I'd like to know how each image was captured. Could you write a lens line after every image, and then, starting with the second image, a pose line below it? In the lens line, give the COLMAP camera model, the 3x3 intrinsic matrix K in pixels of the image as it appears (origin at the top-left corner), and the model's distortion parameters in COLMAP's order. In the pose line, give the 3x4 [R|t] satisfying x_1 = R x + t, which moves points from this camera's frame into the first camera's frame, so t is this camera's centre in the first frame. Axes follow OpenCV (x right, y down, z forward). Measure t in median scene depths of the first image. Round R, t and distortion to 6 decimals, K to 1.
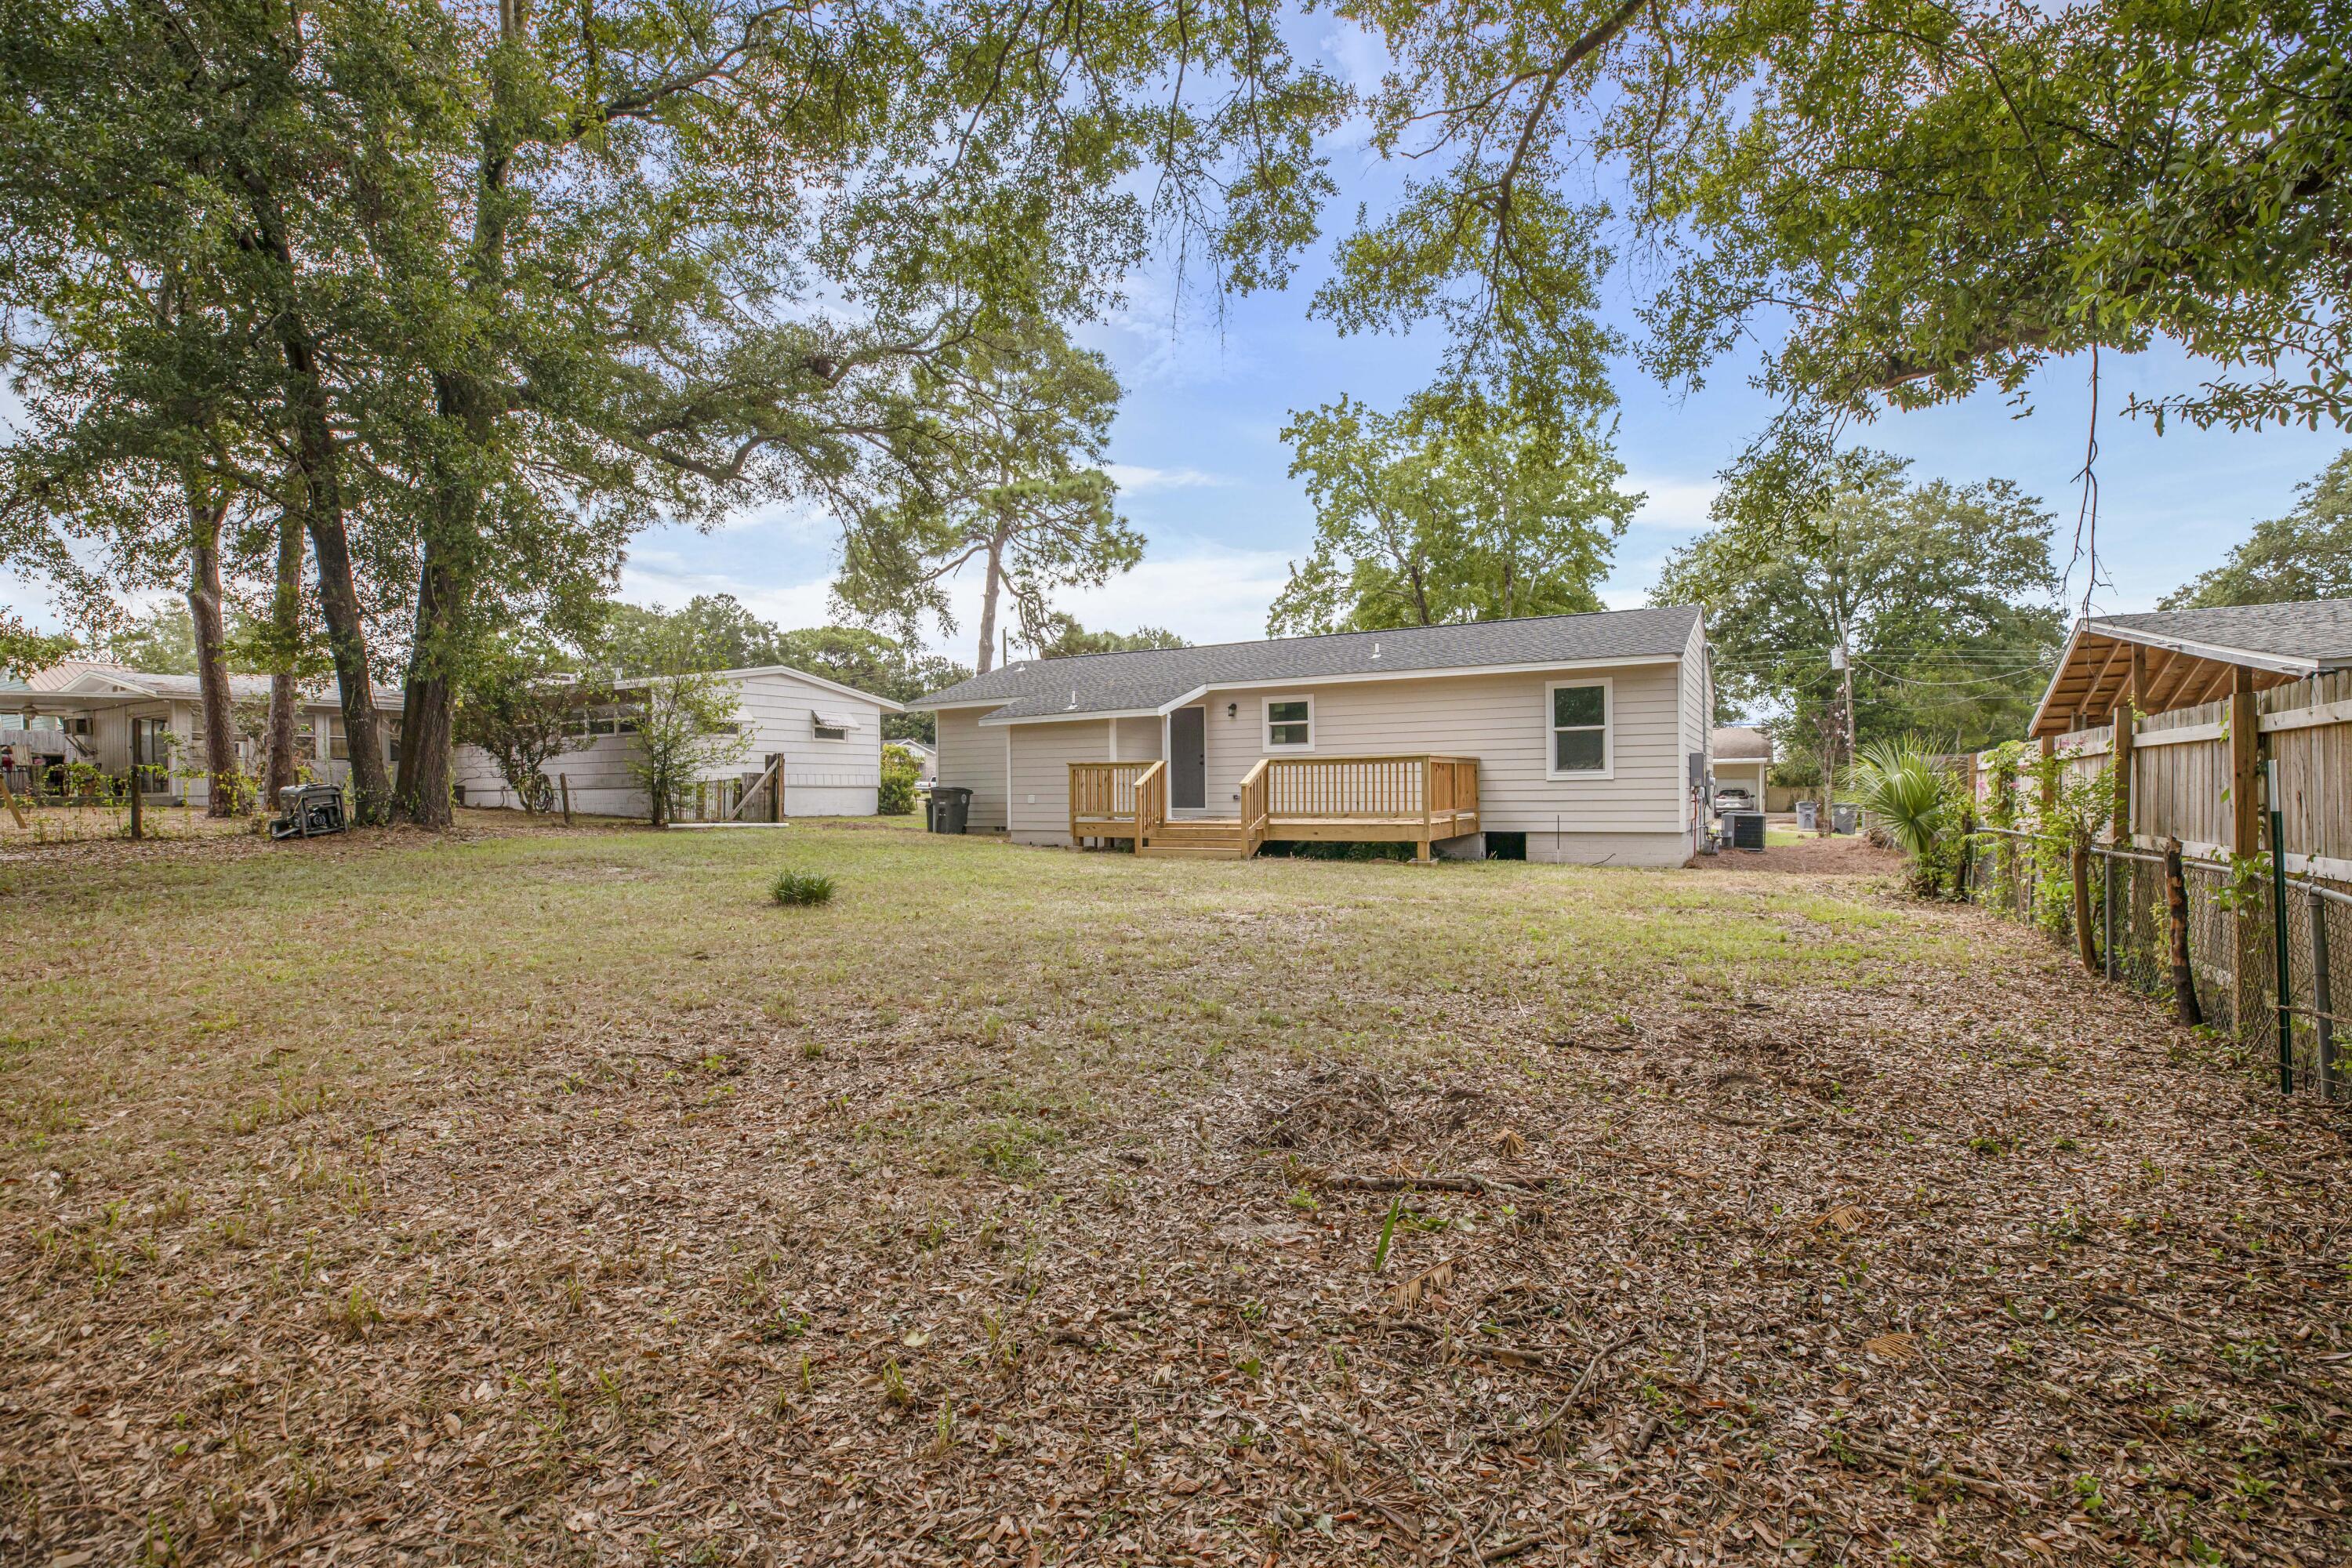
lens RADIAL K [[1089.4, 0, 1188.4], [0, 1089.4, 808.4], [0, 0, 1]] dist [-0.043454, 0.013398]
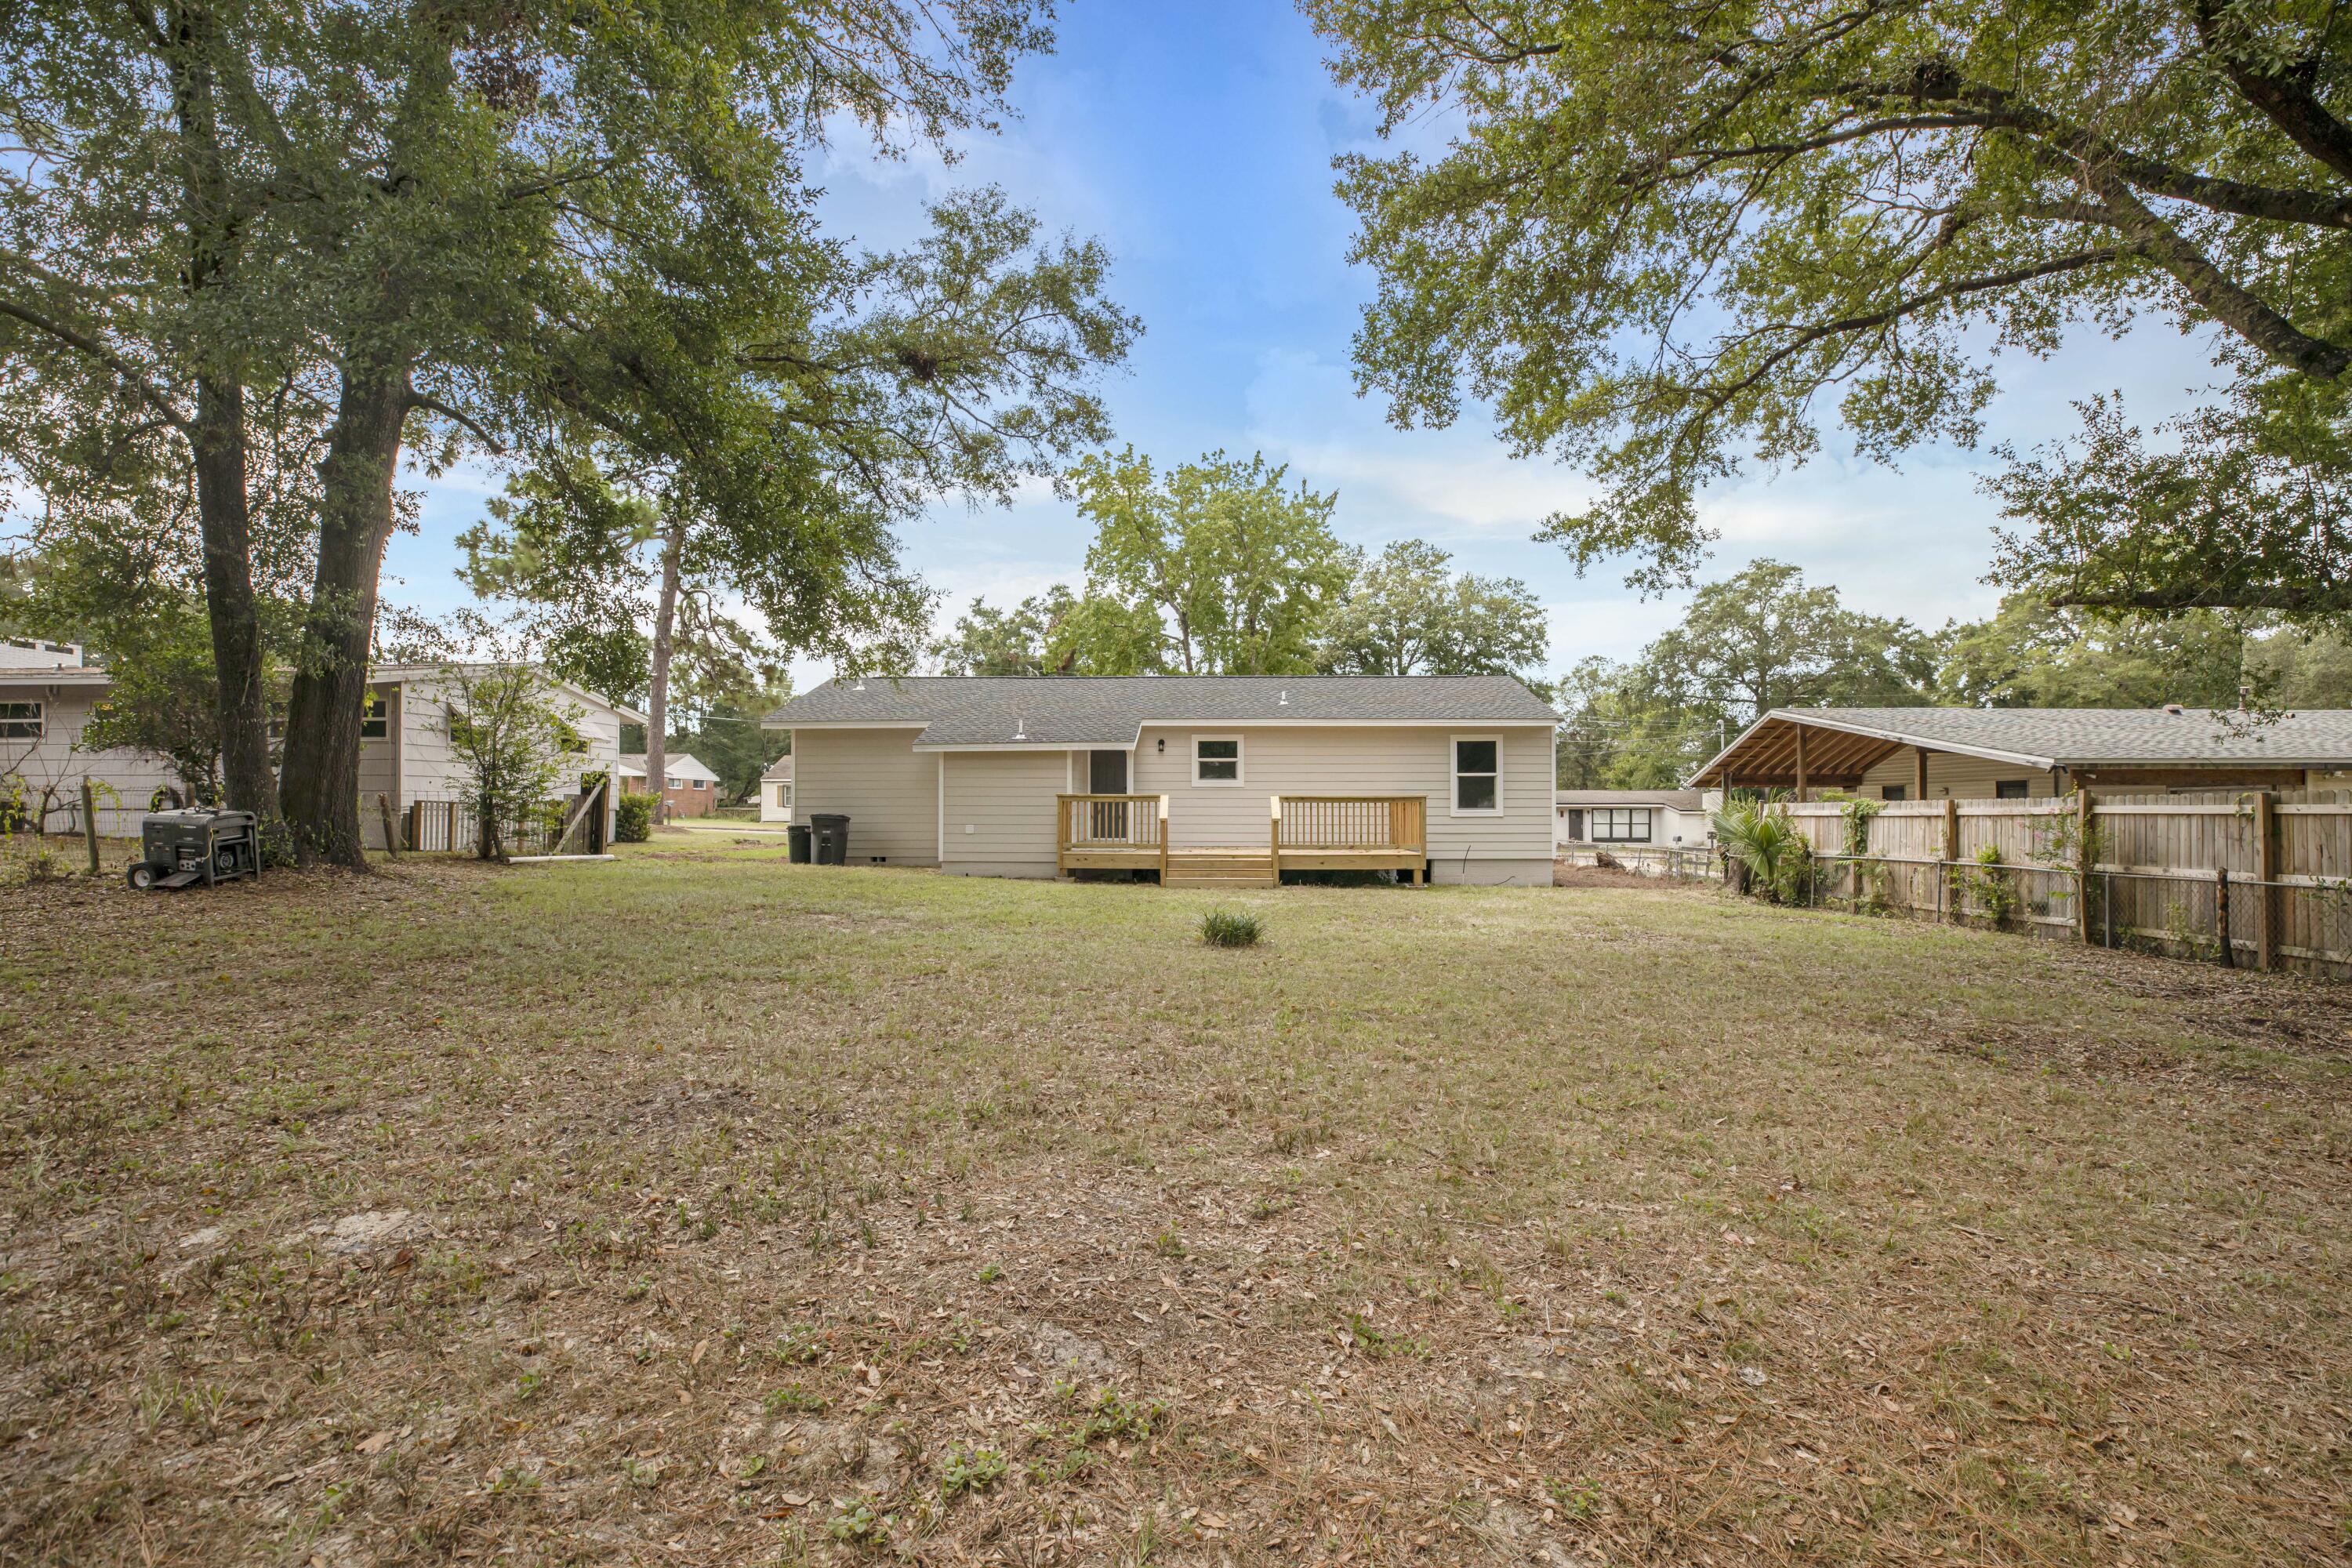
lens RADIAL K [[1089.4, 0, 1188.4], [0, 1089.4, 808.4], [0, 0, 1]] dist [-0.043454, 0.013398]
pose [[0.885930, 0.012923, 0.463639, -0.490800], [-0.003955, 0.999786, -0.020310, -0.009174], [-0.463802, 0.016159, 0.885791, 0.061537]]
